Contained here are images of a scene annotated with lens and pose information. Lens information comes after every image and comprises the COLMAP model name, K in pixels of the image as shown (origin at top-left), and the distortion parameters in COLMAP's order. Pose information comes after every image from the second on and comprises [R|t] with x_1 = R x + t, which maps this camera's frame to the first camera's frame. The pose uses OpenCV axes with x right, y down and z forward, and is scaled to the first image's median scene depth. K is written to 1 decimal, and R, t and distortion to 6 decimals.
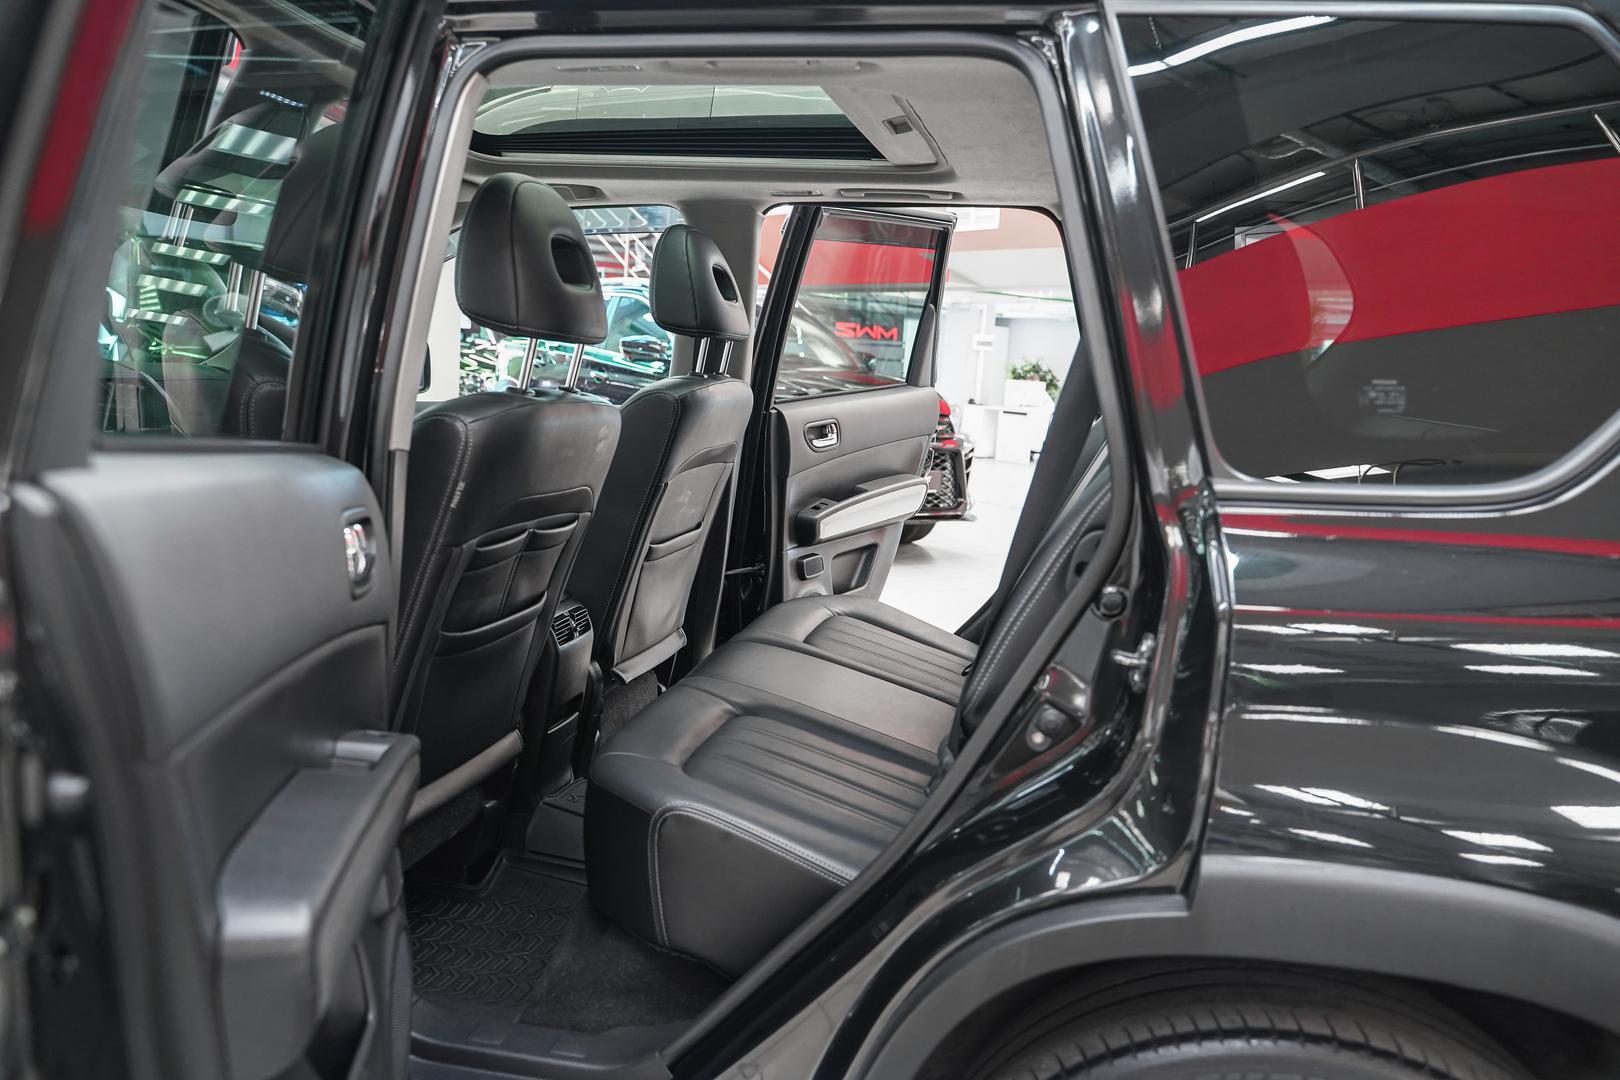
lens RADIAL K [[1303.1, 0, 810.0], [0, 1303.1, 540.0], [0, 0, 1]] dist [-0.005904, -0.000838]
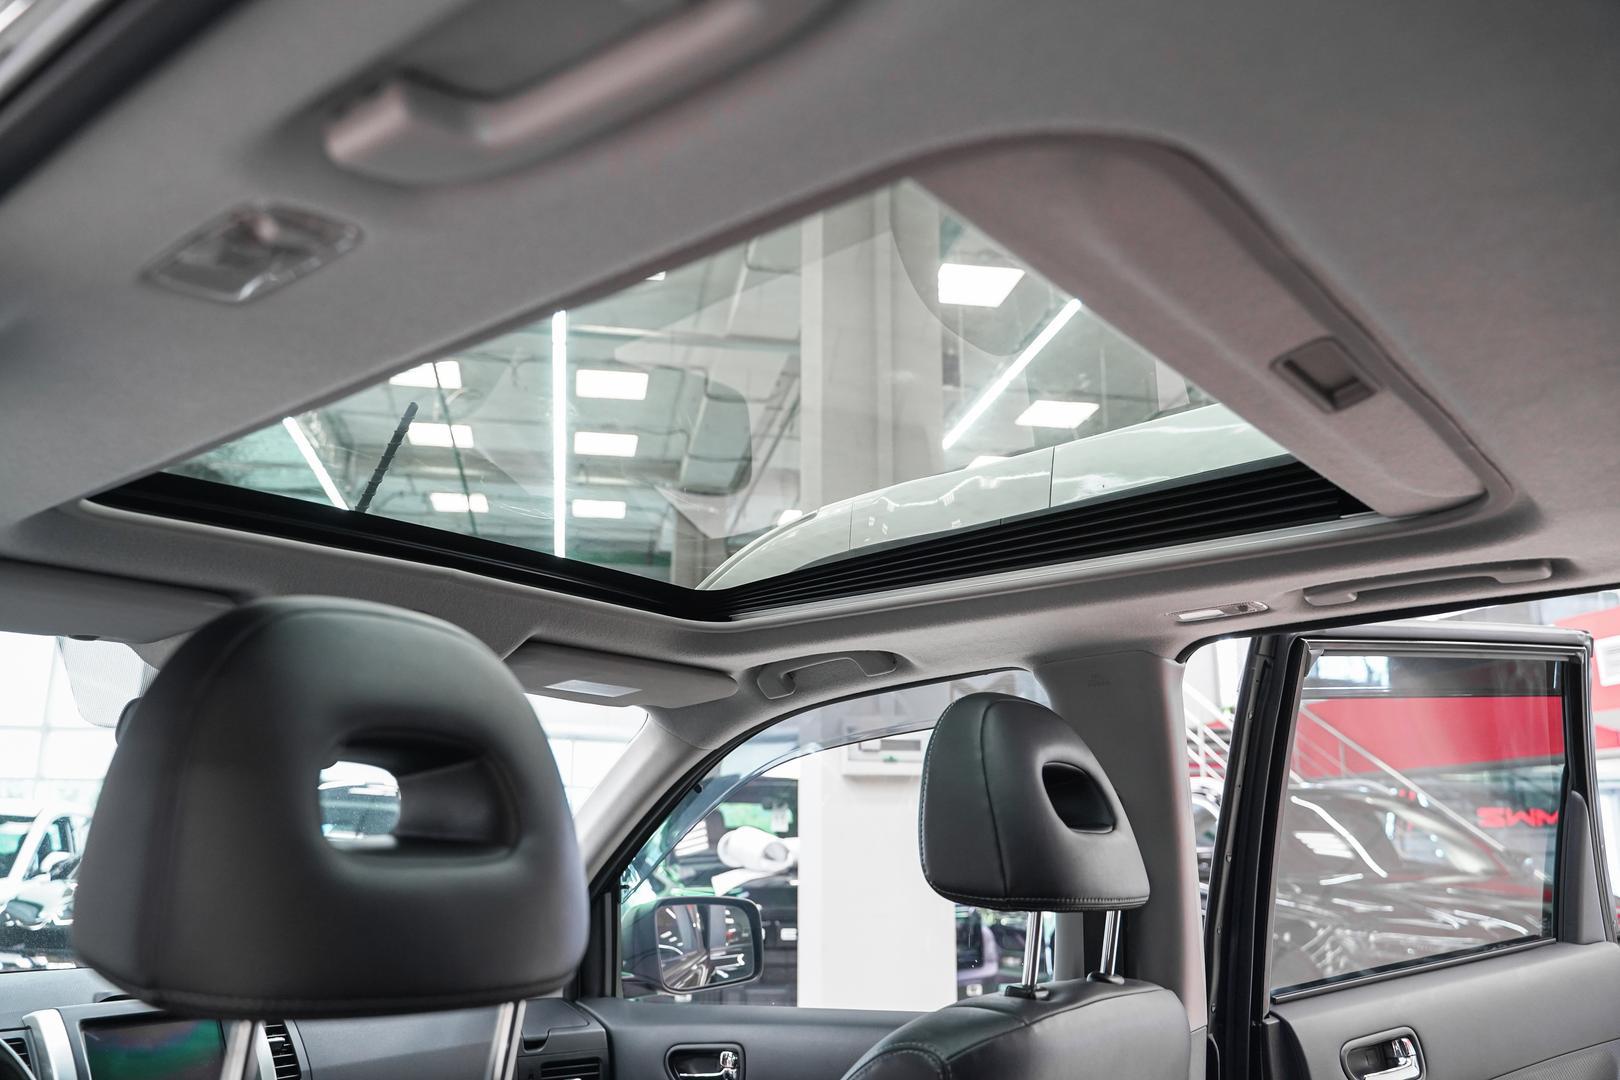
lens RADIAL K [[1303.1, 0, 810.0], [0, 1303.1, 540.0], [0, 0, 1]] dist [-0.005904, -0.000838]
pose [[0.895319, -0.159539, -0.415874, 0.060778], [-0.007981, 0.927760, -0.373092, -0.088579], [0.445354, 0.337356, 0.829368, 0.443882]]
